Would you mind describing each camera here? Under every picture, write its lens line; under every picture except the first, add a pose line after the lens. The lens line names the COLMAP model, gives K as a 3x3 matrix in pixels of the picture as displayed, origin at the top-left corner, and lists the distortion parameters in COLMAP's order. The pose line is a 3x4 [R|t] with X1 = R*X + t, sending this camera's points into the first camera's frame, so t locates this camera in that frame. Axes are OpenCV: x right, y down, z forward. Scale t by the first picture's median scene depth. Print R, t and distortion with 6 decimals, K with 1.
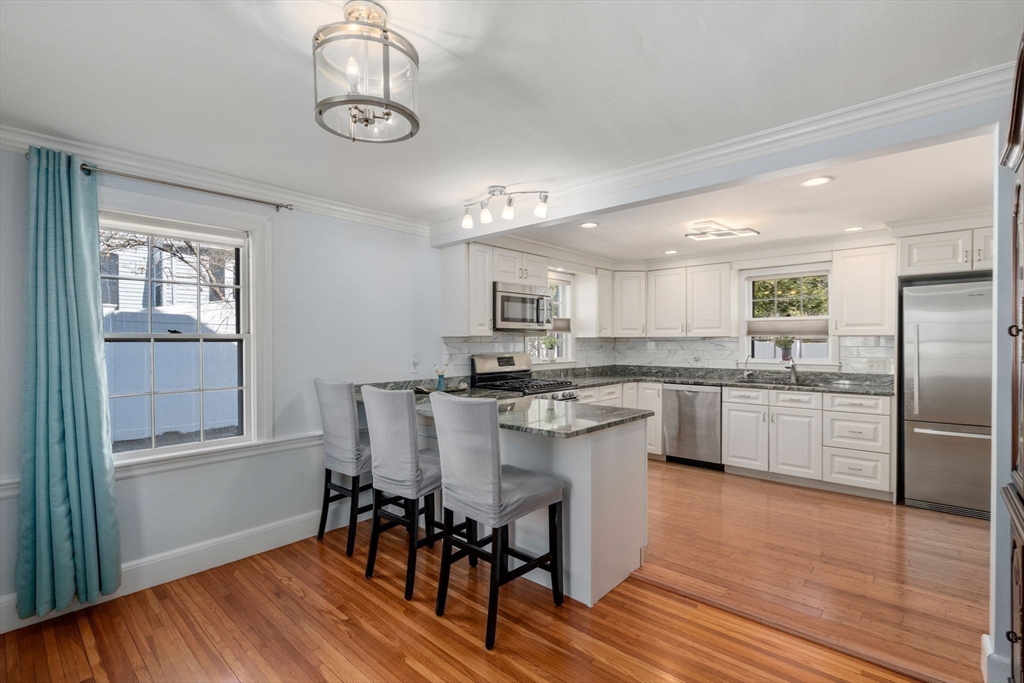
lens RADIAL K [[466.2, 0, 512.0], [0, 466.2, 341.5], [0, 0, 1]] dist [-0.000242, 0.000014]
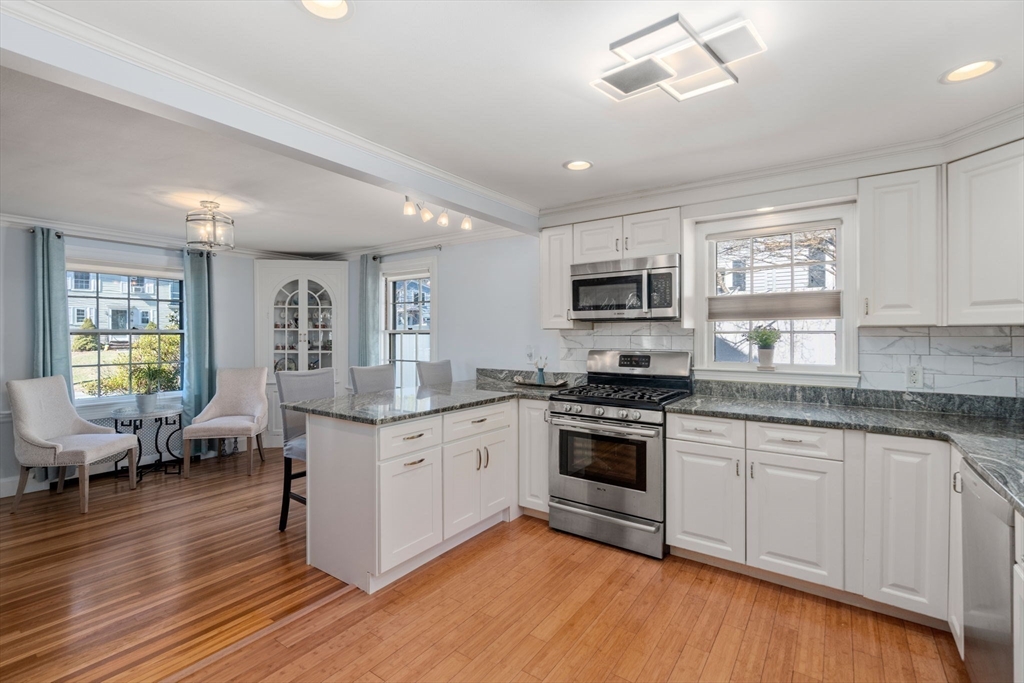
lens RADIAL K [[464.3, 0, 507.7], [0, 464.3, 332.2], [0, 0, 1]] dist [-0.002715, -0.000405]
pose [[0.110242, -0.001322, -0.993904, 0.744936], [0.001076, 0.999999, -0.001211, -0.003857], [0.993904, -0.000936, 0.110243, 0.740725]]
